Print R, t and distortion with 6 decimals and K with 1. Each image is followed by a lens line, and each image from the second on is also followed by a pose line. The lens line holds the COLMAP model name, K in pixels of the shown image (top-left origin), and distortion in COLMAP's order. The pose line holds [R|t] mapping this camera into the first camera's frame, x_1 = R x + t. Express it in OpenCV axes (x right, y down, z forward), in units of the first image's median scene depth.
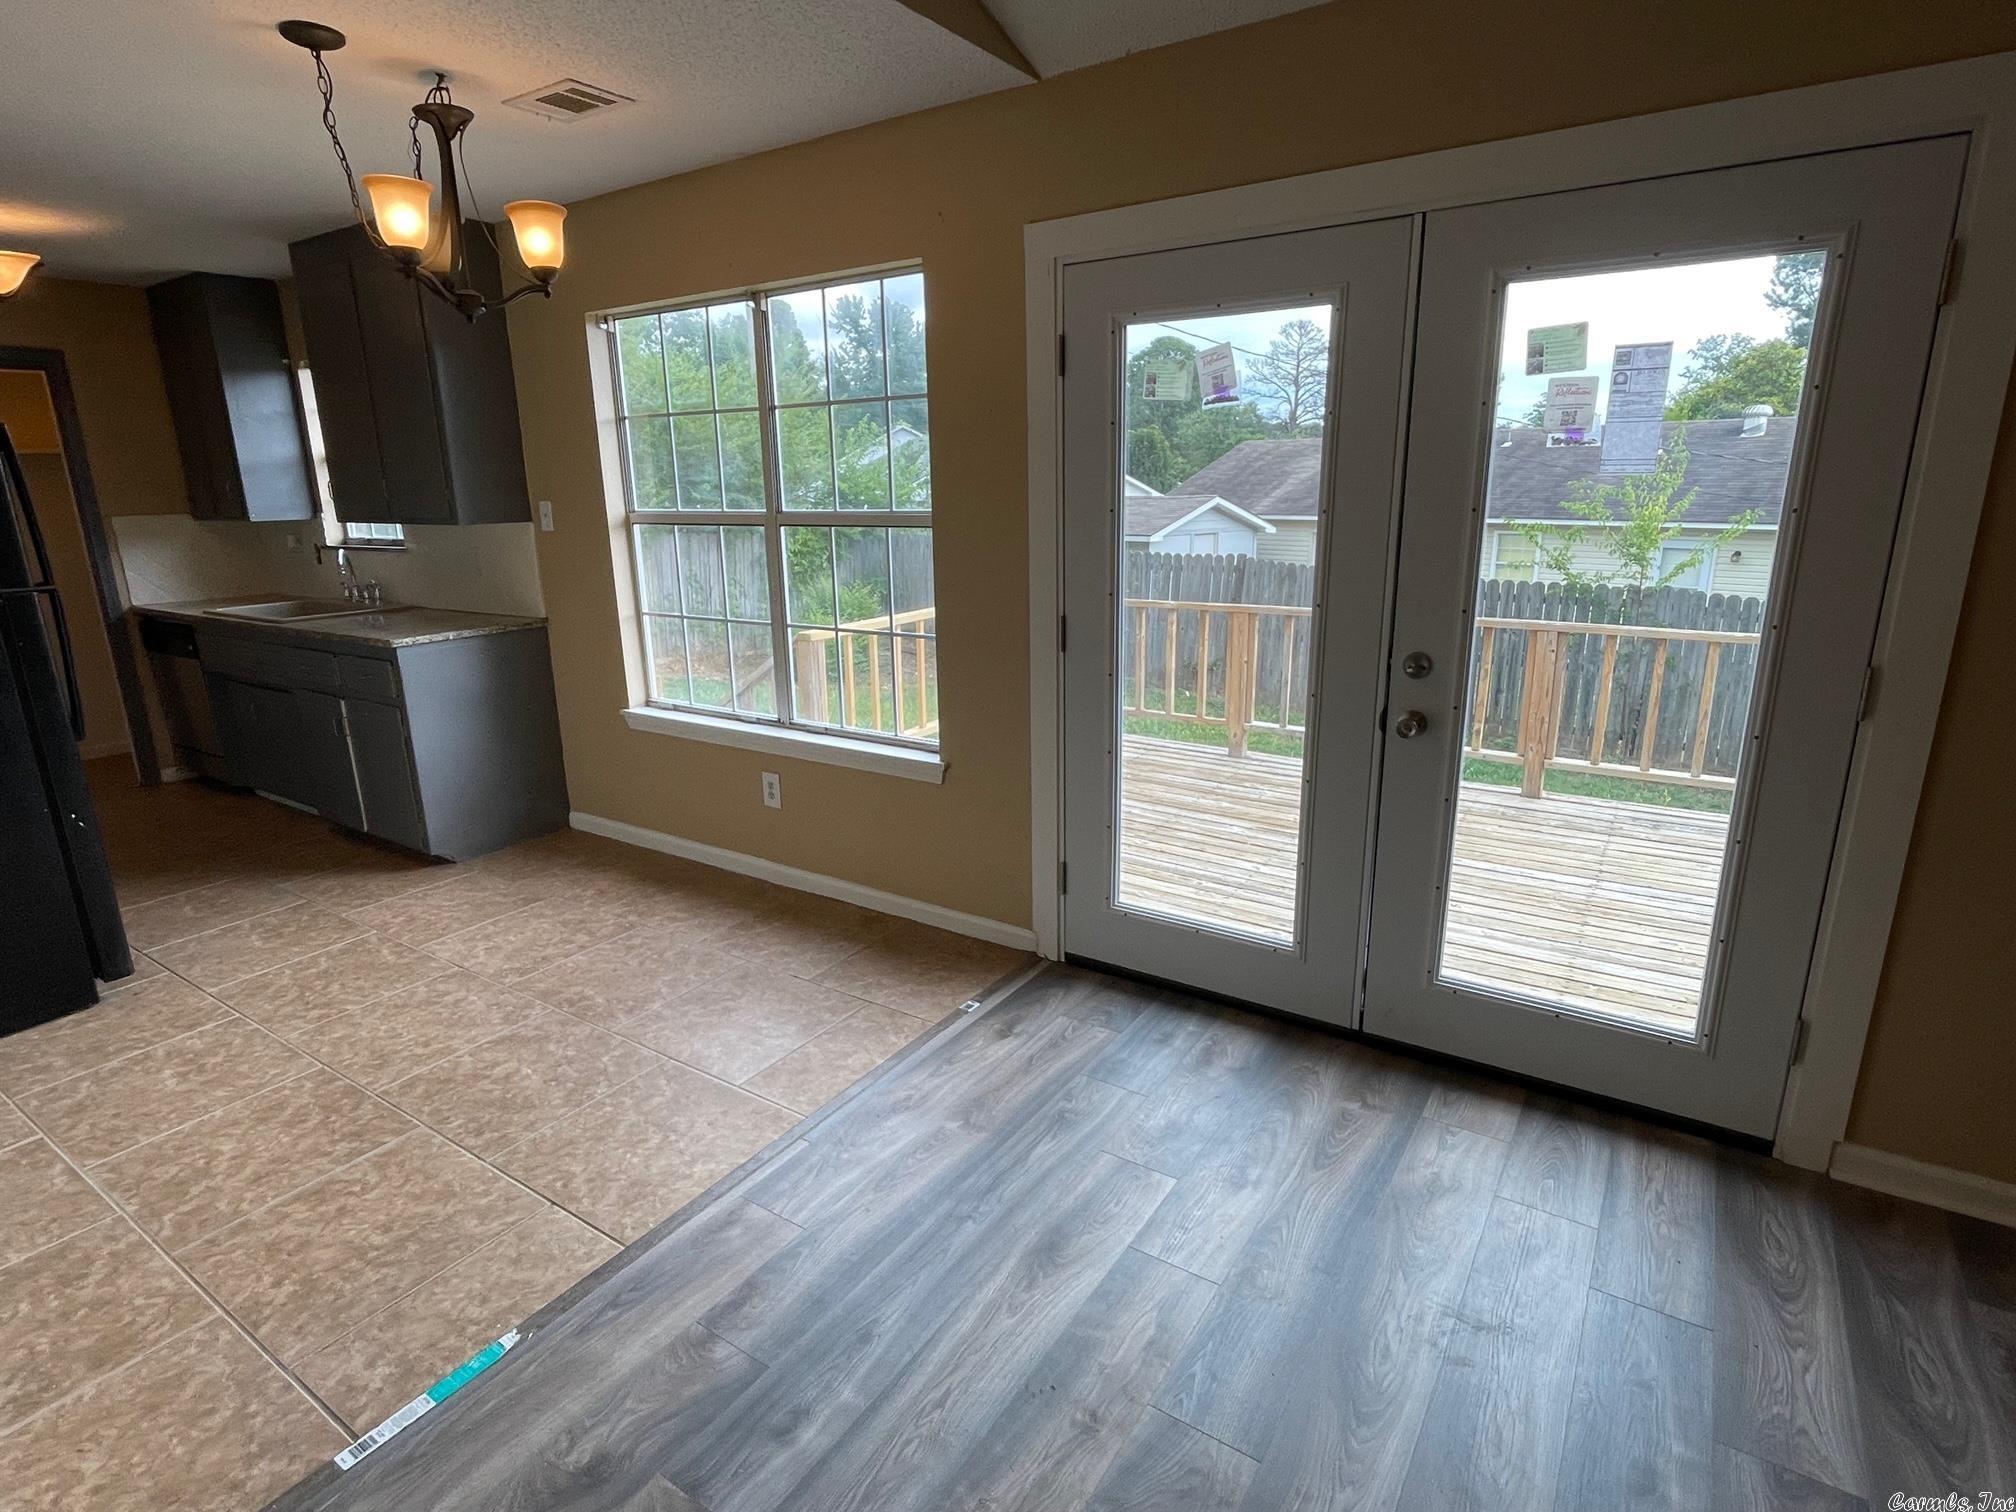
lens RADIAL K [[1038.3, 0, 1003.7], [0, 1038.3, 750.3], [0, 0, 1]] dist [0.006012, 0.000503]
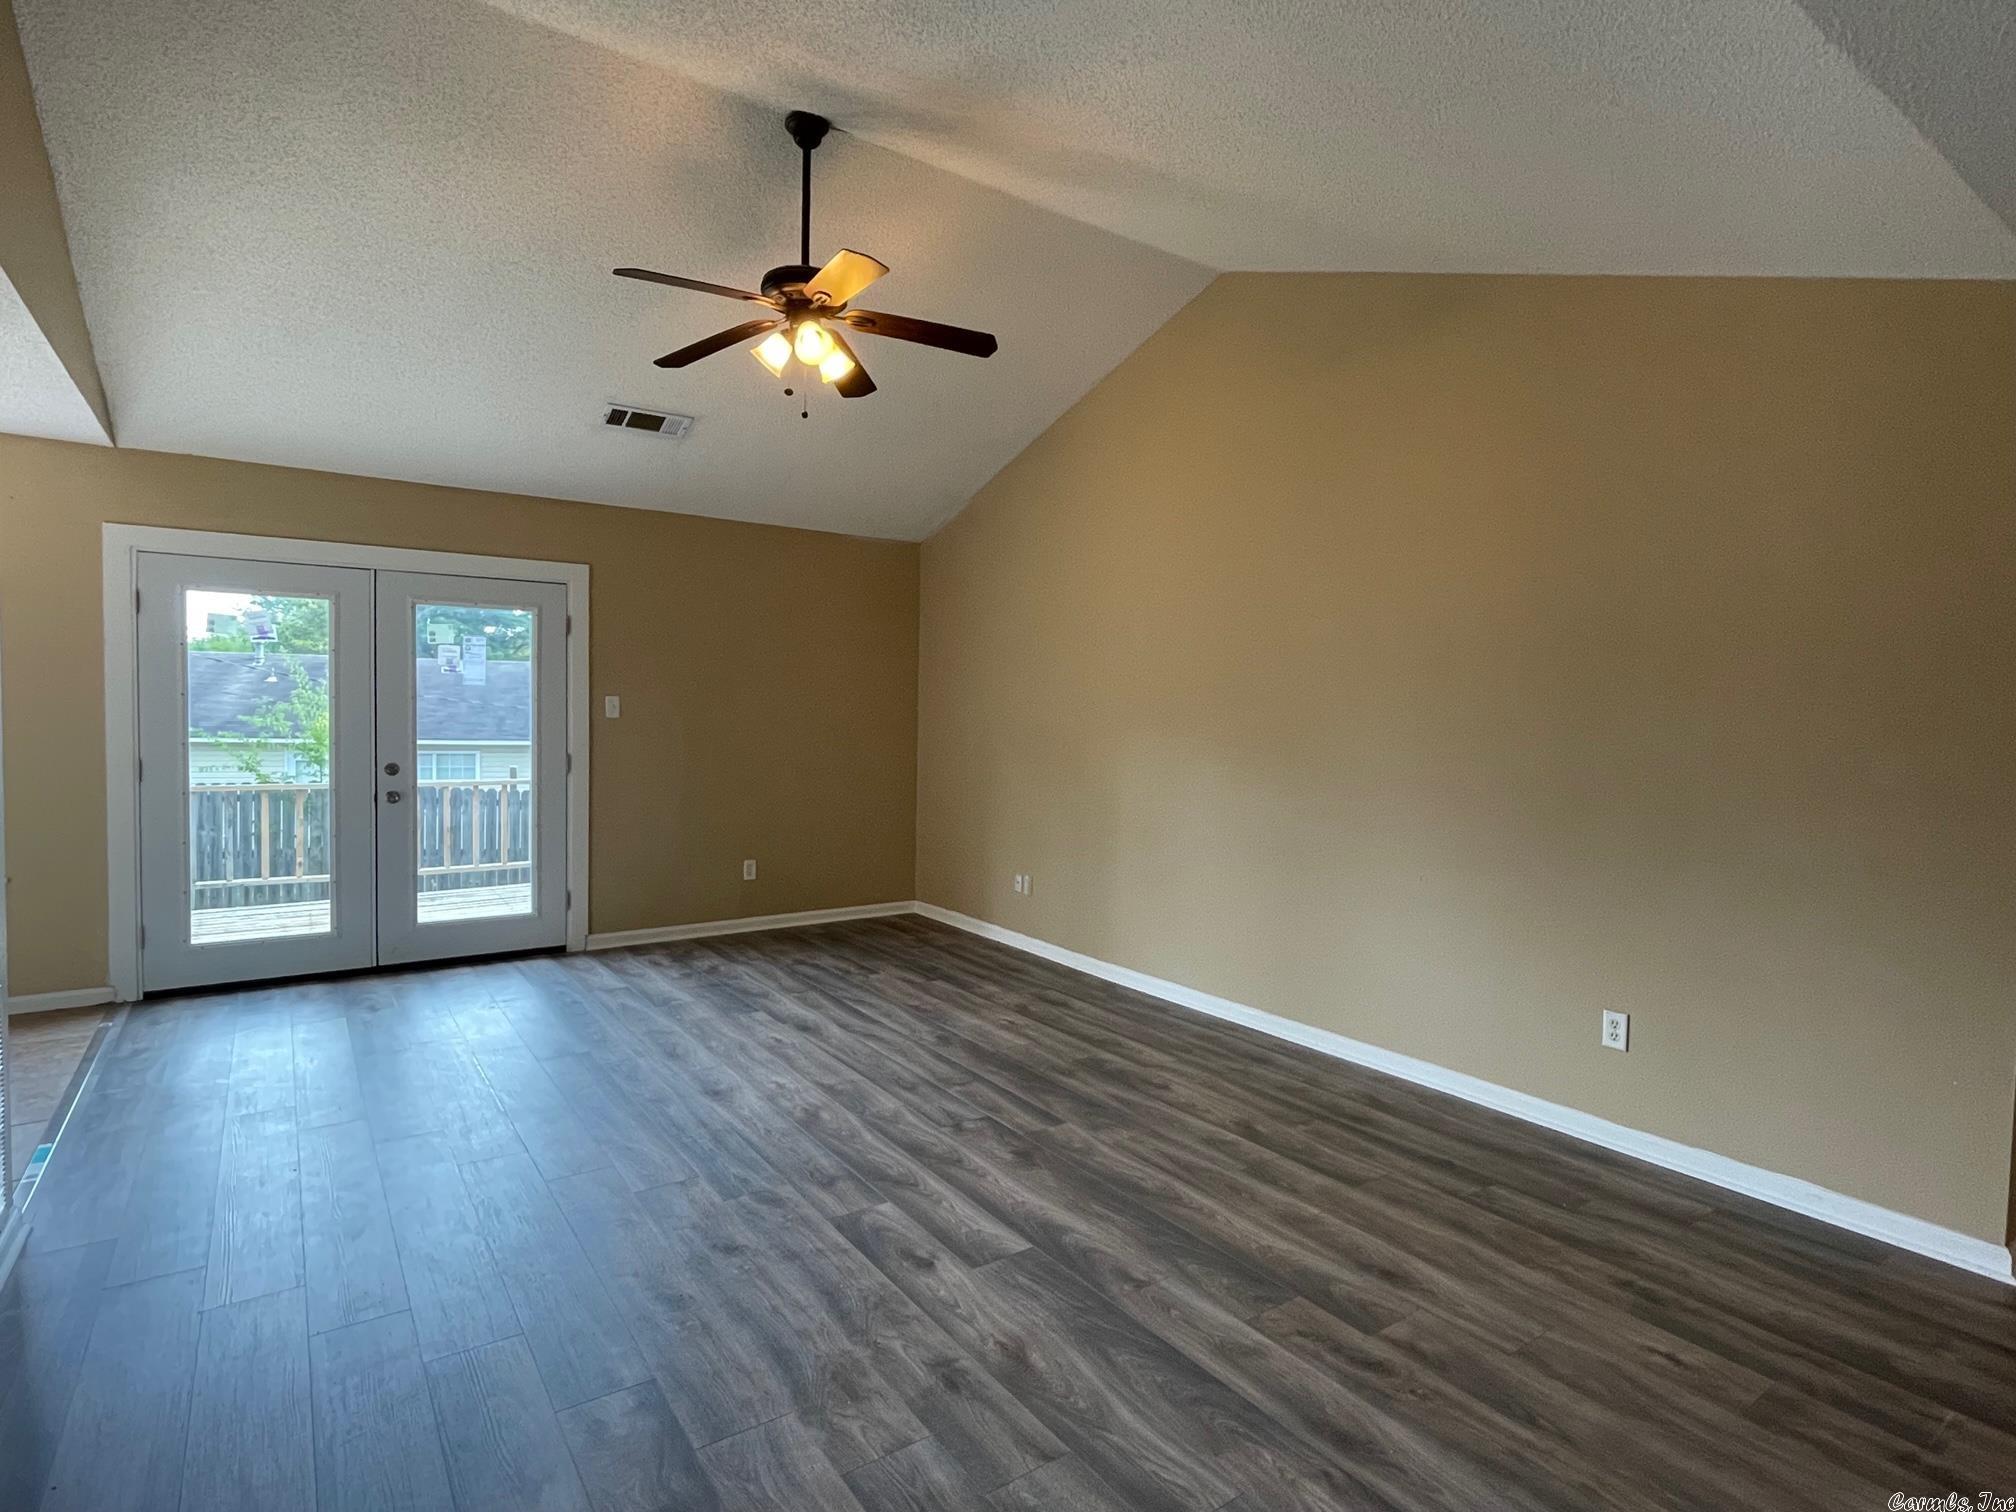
lens RADIAL K [[1038.3, 0, 1002.4], [0, 1038.3, 752.3], [0, 0, 1]] dist [0.006012, 0.000503]
pose [[0.348172, -0.014527, 0.937318, -1.074396], [0.220744, 0.973034, -0.066916, 0.280675], [-0.911070, 0.230205, 0.341989, -0.800900]]
